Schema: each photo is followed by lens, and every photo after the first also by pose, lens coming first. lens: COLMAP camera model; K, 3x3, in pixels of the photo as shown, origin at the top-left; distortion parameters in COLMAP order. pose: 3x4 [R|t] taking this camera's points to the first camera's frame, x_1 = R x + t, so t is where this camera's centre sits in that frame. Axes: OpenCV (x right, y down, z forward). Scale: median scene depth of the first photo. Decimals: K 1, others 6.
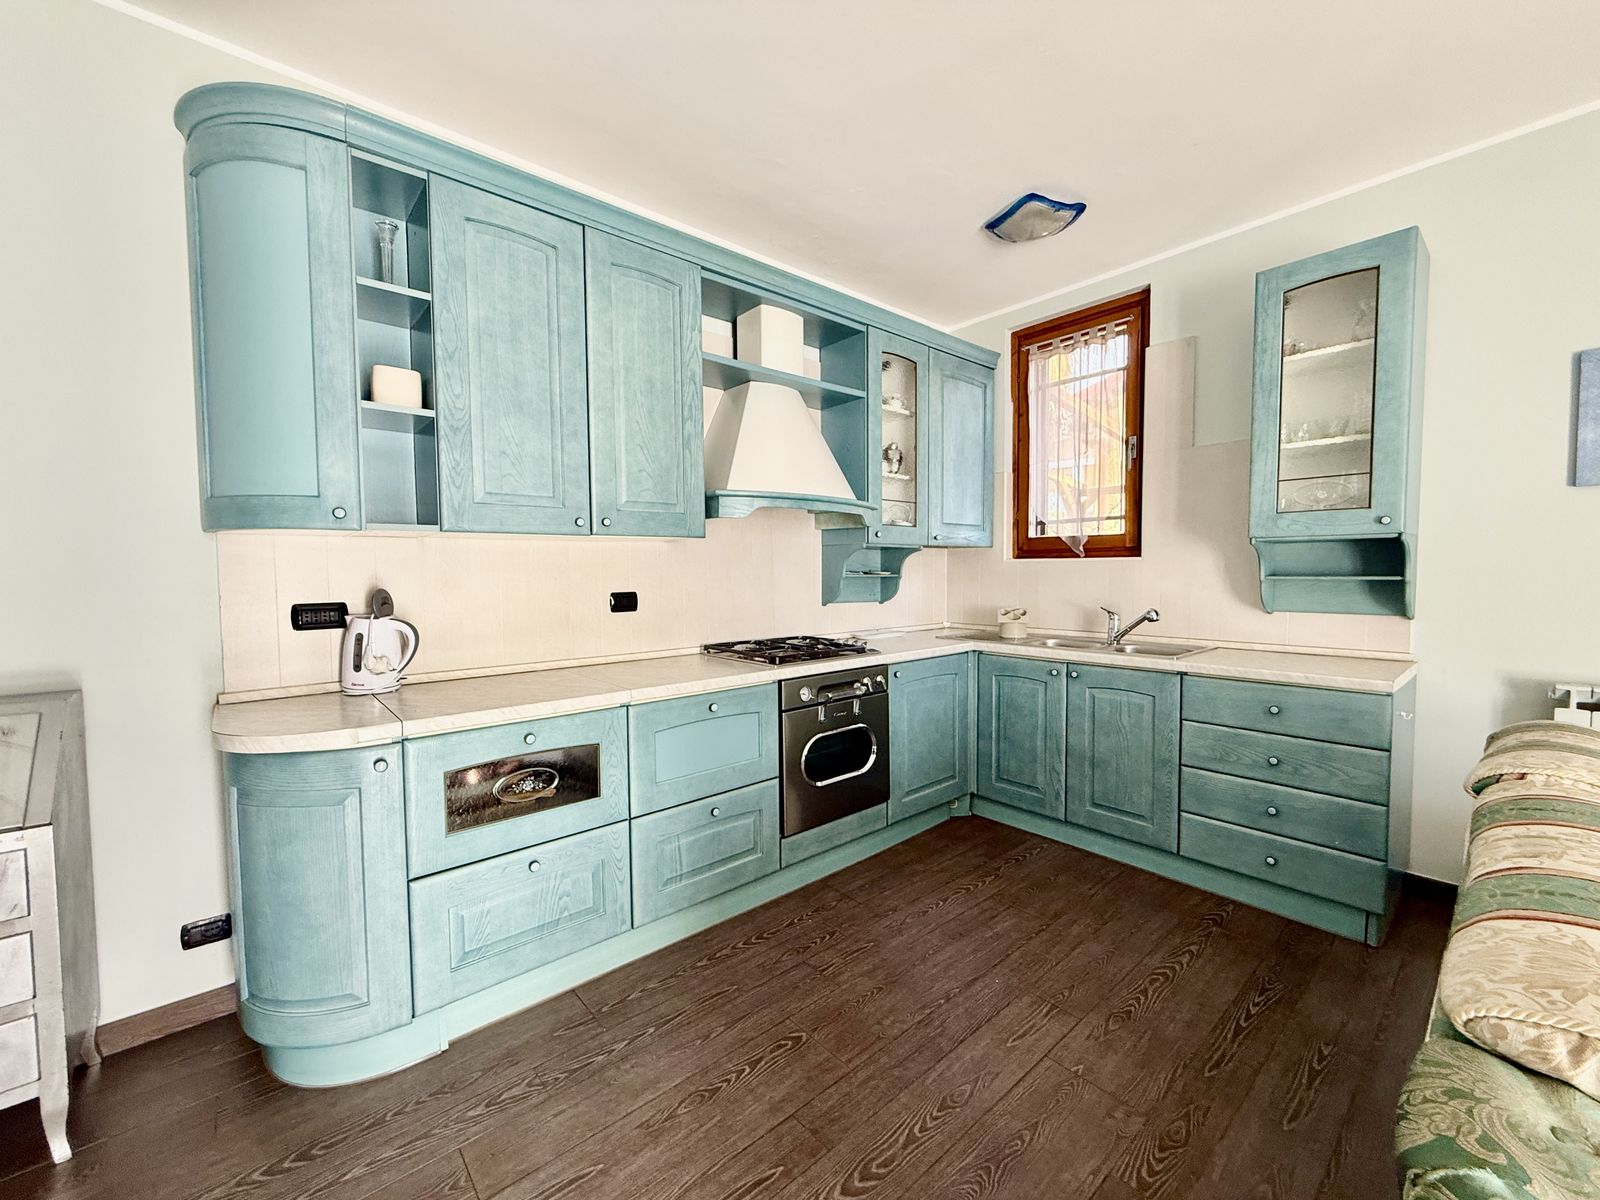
lens RADIAL K [[641.8, 0, 796.9], [0, 641.8, 600.5], [0, 0, 1]] dist [0.000817, 0.000071]
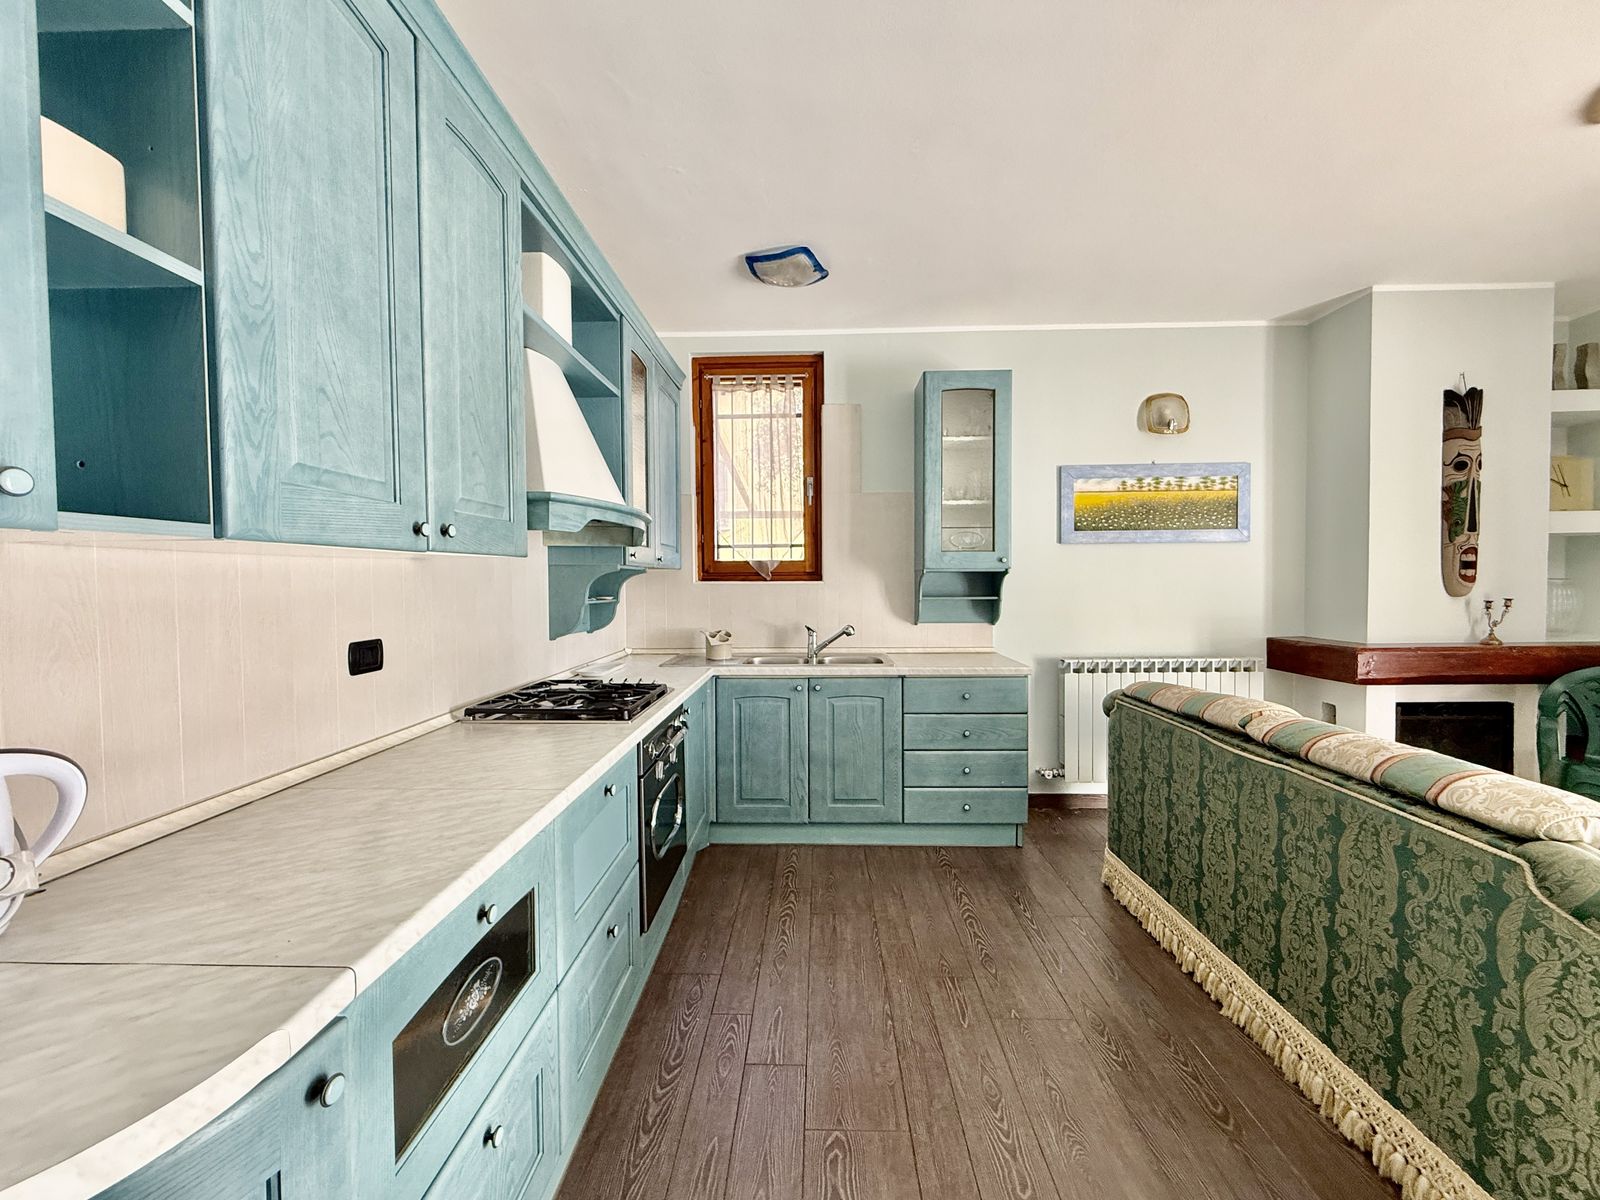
lens RADIAL K [[651.2, 0, 800.0], [0, 651.2, 600.0], [0, 0, 1]] dist [0.002987, 0.000127]
pose [[0.676784, -0.019211, 0.735931, -0.454536], [0.035267, 0.999358, -0.006345, -0.033713], [-0.735336, 0.030248, 0.677027, 0.279813]]
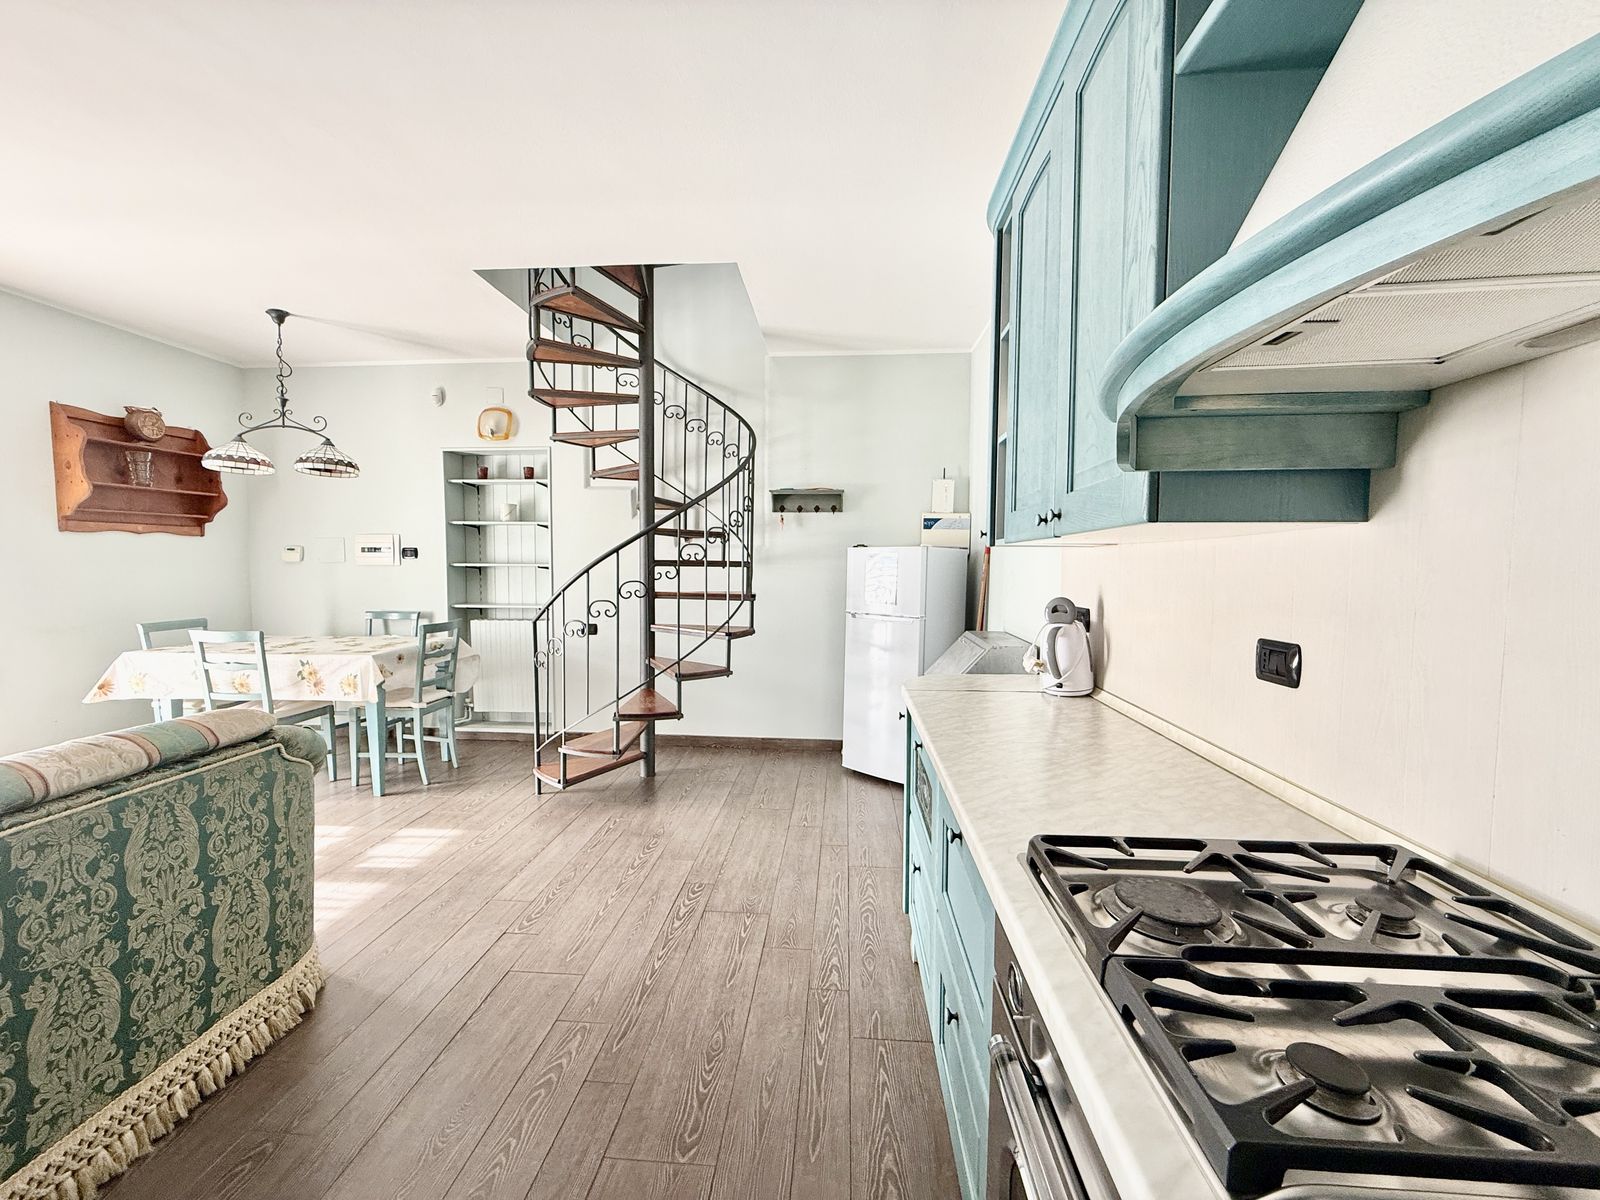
lens RADIAL K [[638.8, 0, 800.0], [0, 638.8, 600.0], [0, 0, 1]] dist [-0.001498, 0.000320]
pose [[-0.707388, 0.045577, -0.705355, 0.303301], [-0.031517, 0.994892, 0.095894, -0.077275], [0.706123, 0.090065, -0.702338, 1.098490]]
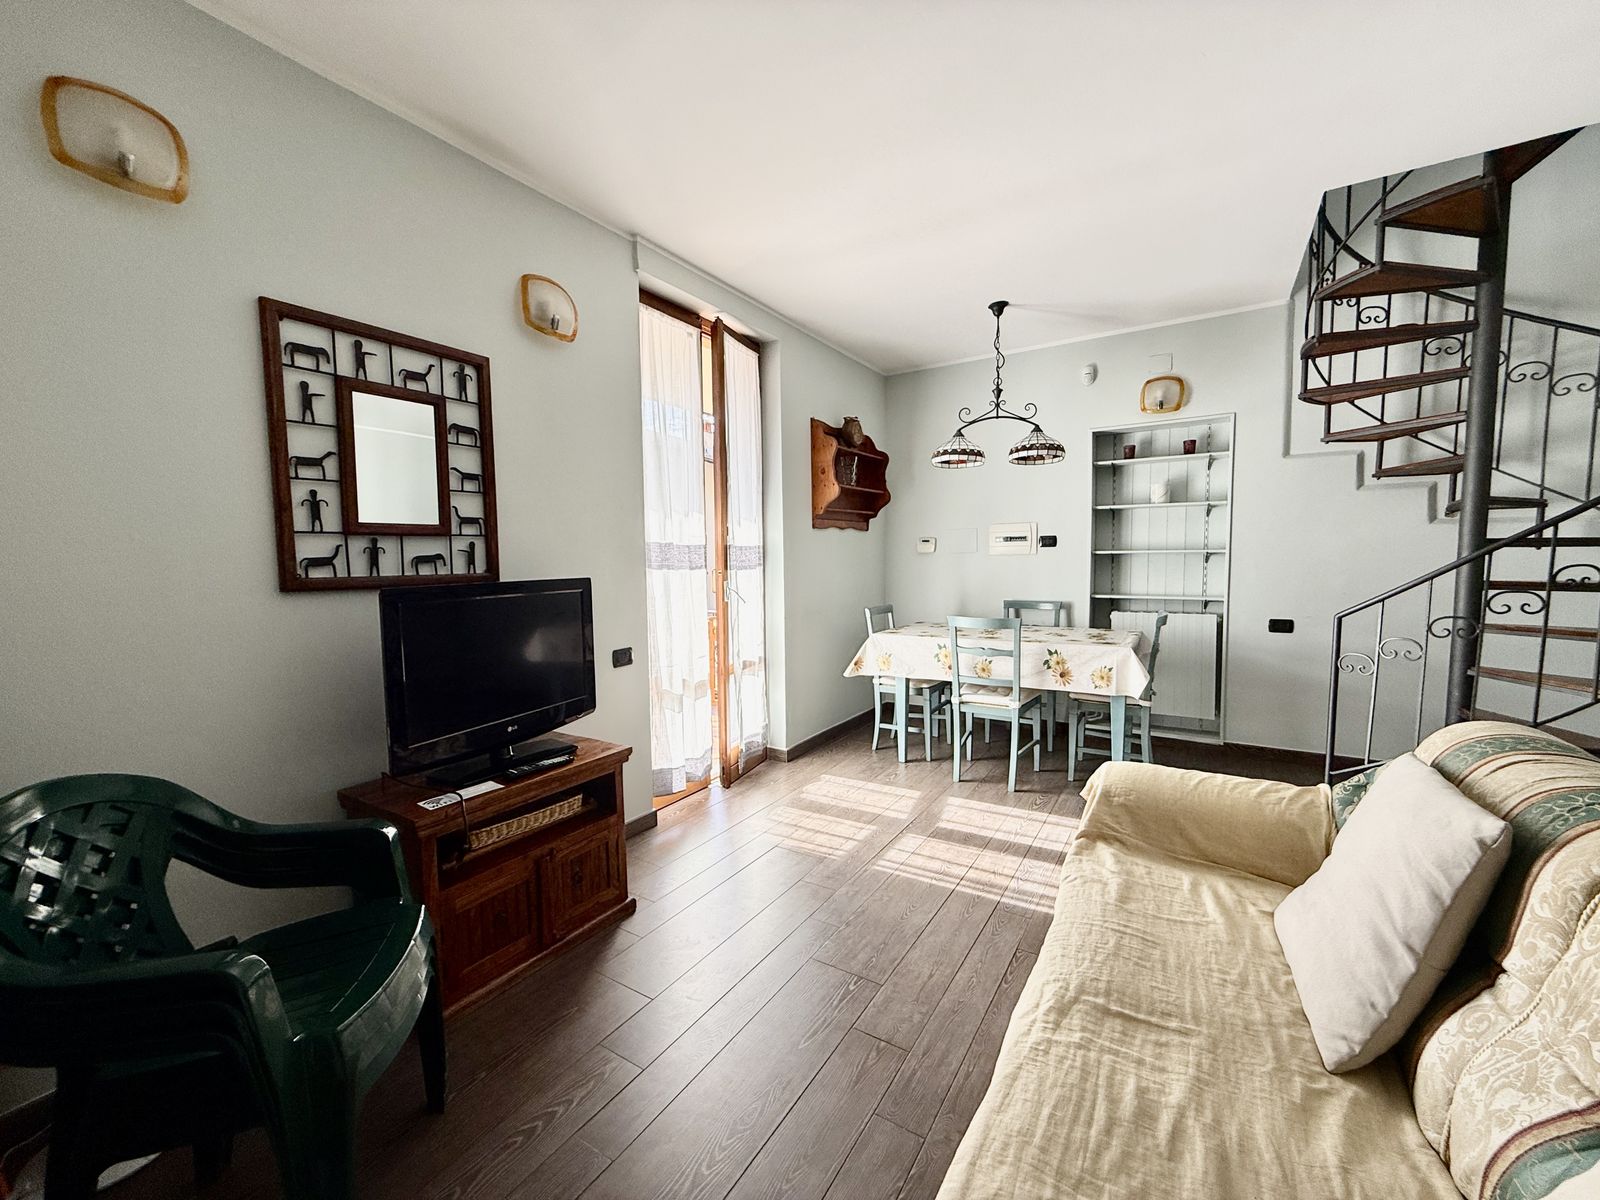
lens RADIAL K [[641.8, 0, 796.9], [0, 641.8, 600.5], [0, 0, 1]] dist [0.000817, 0.000071]
pose [[-0.957128, 0.040578, -0.286808, 0.980962], [0.007891, 0.993424, 0.114218, -0.046303], [0.289557, 0.107058, -0.951155, 0.532829]]
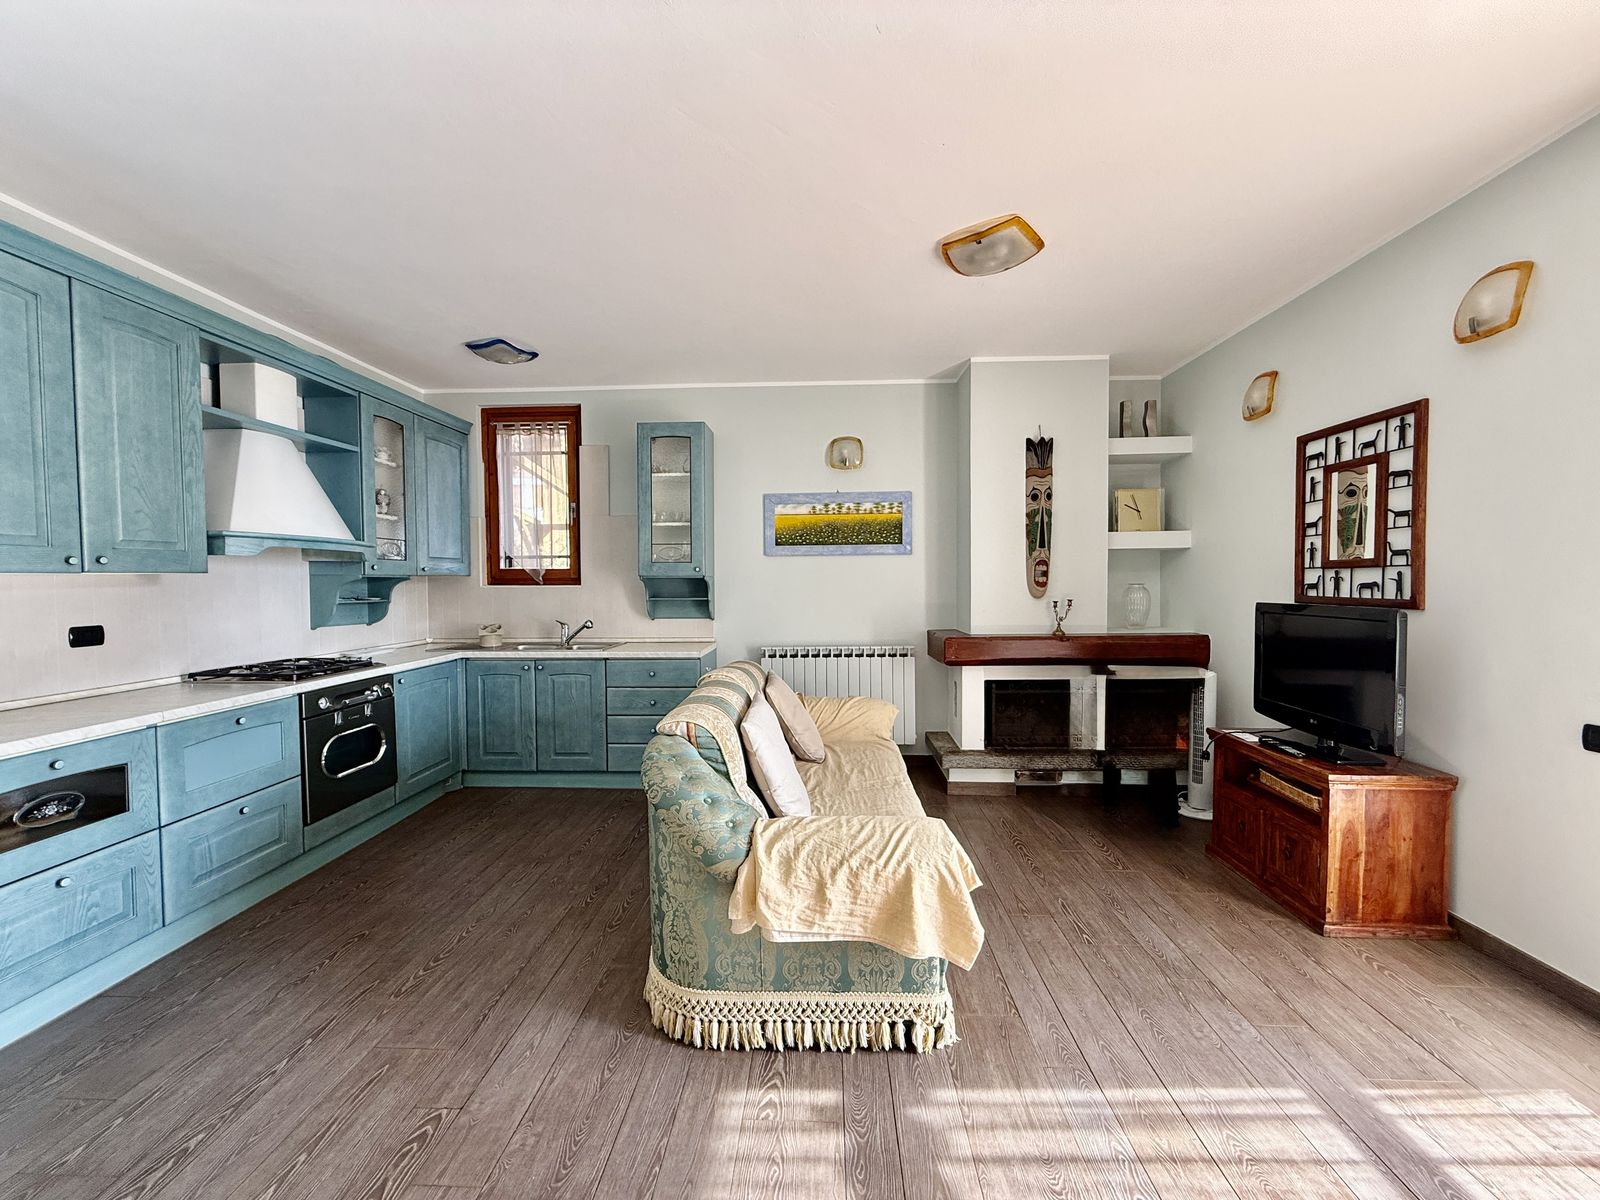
lens RADIAL K [[638.0, 0, 797.0], [0, 638.0, 600.3], [0, 0, 1]] dist [-0.000067, -0.000164]
pose [[0.689696, -0.019785, 0.723828, -0.230206], [0.034464, 0.999391, -0.005522, -0.009848], [-0.723278, 0.028755, 0.689958, -0.463997]]
